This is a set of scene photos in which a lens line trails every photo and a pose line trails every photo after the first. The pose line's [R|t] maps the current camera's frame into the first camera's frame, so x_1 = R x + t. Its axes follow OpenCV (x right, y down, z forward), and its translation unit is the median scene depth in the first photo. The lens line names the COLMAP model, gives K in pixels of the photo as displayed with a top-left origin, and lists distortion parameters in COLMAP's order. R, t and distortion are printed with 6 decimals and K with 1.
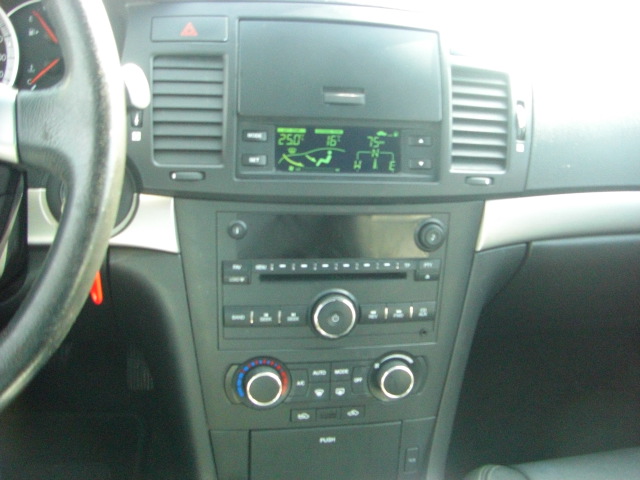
lens RADIAL K [[720.8, 0, 360.3], [0, 720.8, 226.3], [0, 0, 1]] dist [-0.164926, 0.058660]
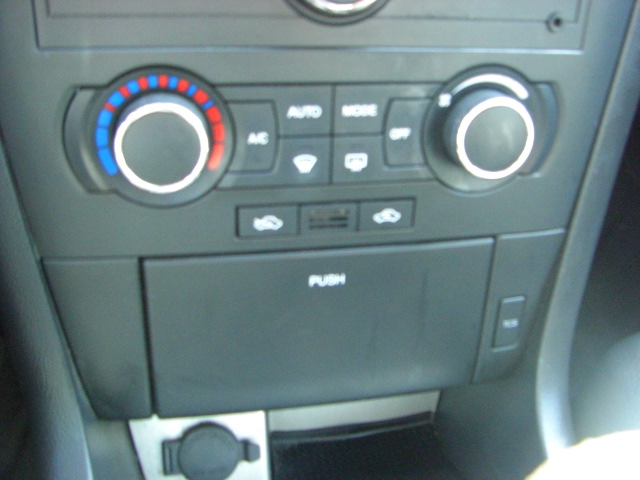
lens RADIAL K [[720.8, 0, 360.3], [0, 720.8, 226.3], [0, 0, 1]] dist [-0.164926, 0.058660]
pose [[0.999983, -0.005791, -0.000736, -0.026224], [0.005823, 0.980549, 0.196186, 0.189085], [-0.000414, -0.196187, 0.980566, 0.596517]]
